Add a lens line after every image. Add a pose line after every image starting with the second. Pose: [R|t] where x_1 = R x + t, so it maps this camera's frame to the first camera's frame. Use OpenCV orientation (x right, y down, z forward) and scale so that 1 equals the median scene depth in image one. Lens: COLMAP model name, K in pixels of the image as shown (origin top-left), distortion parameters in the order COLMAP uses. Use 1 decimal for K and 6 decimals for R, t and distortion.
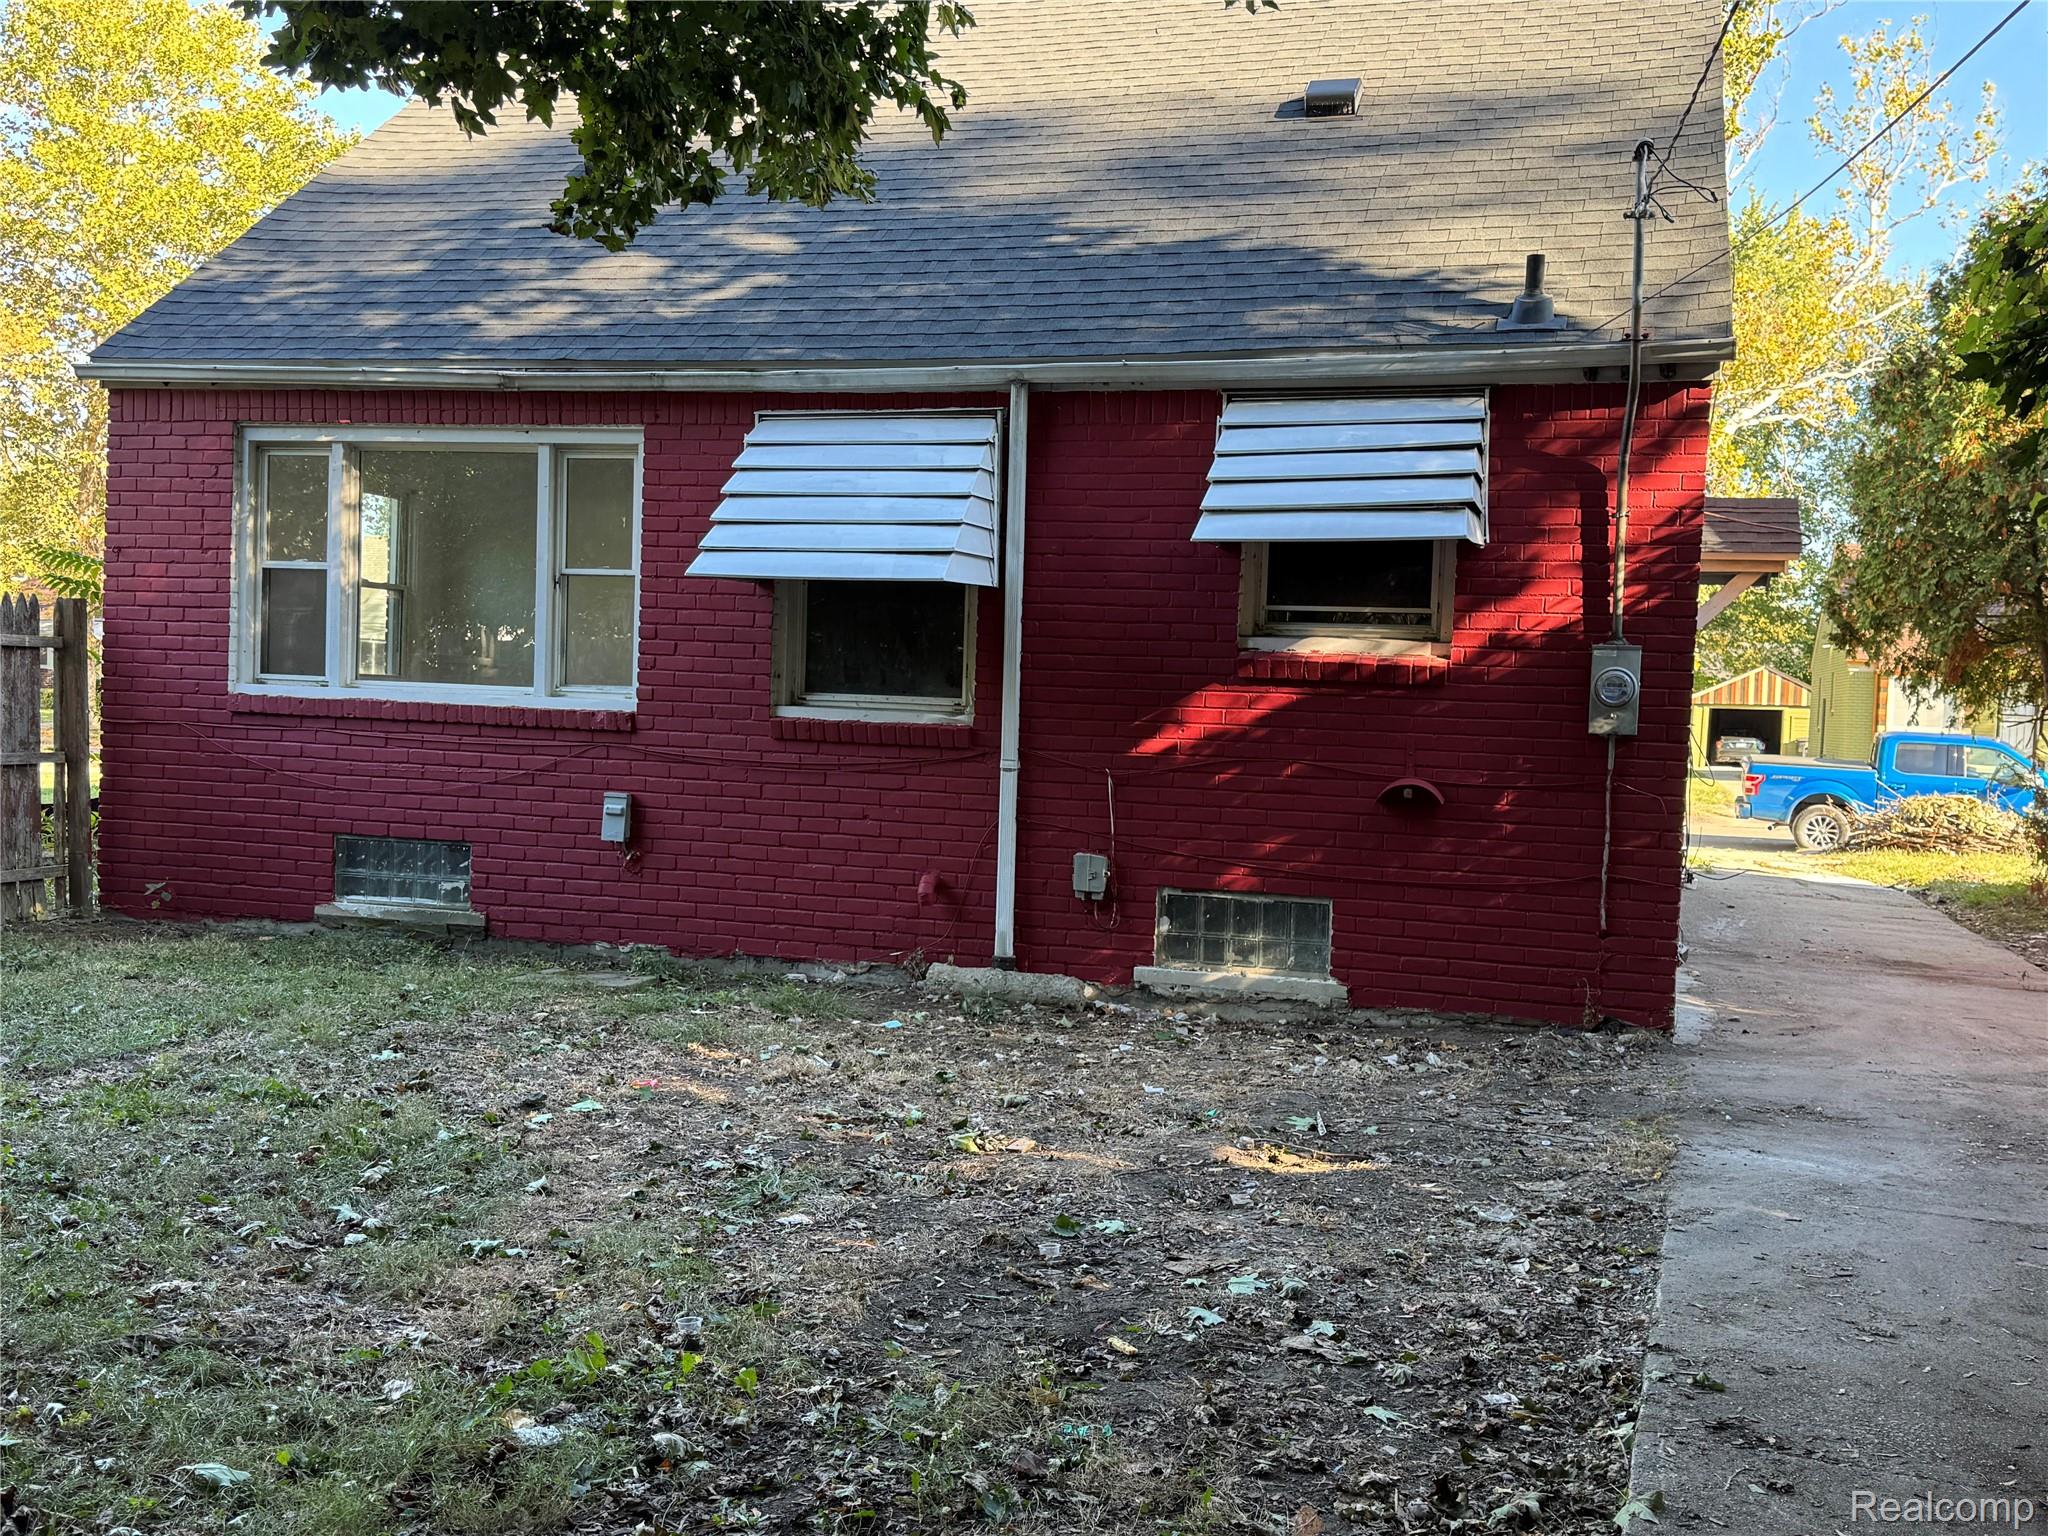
lens RADIAL K [[2010.8, 0, 1029.7], [0, 2010.8, 761.9], [0, 0, 1]] dist [0.122854, 0.000000]
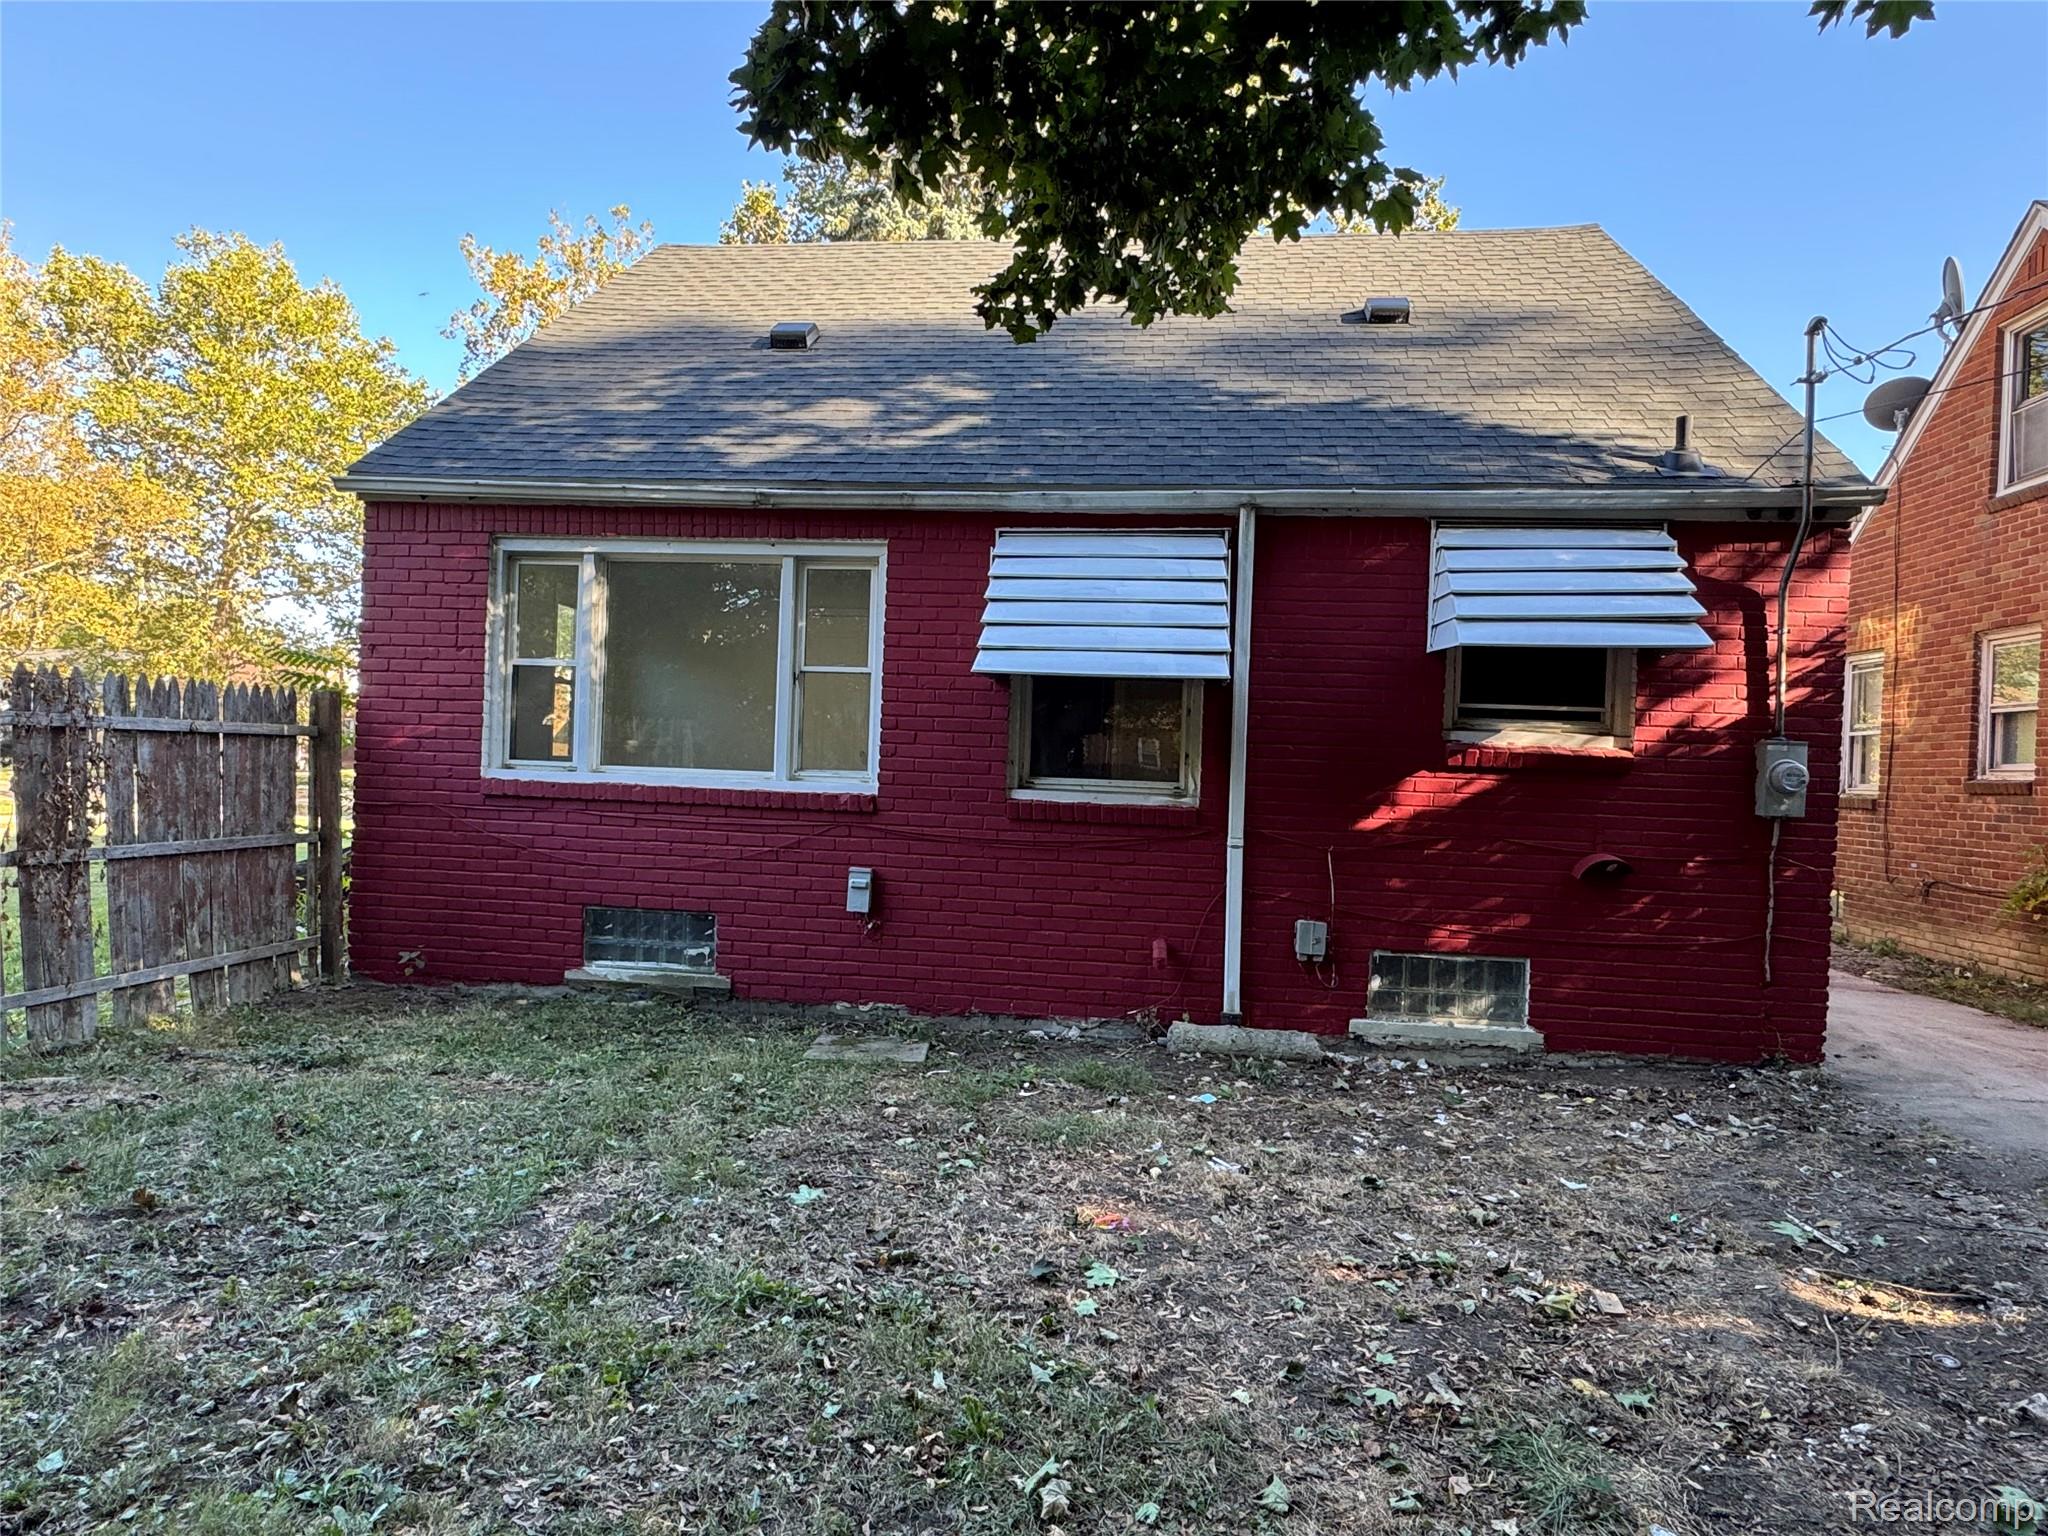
lens RADIAL K [[1202.3, 0, 1023.6], [0, 1202.3, 767.8], [0, 0, 1]] dist [0.011469, 0.002772]
pose [[0.985032, -0.000194, 0.172372, -0.232336], [0.004623, 0.999669, -0.025290, -0.022751], [-0.172310, 0.025708, 0.984707, 0.336874]]
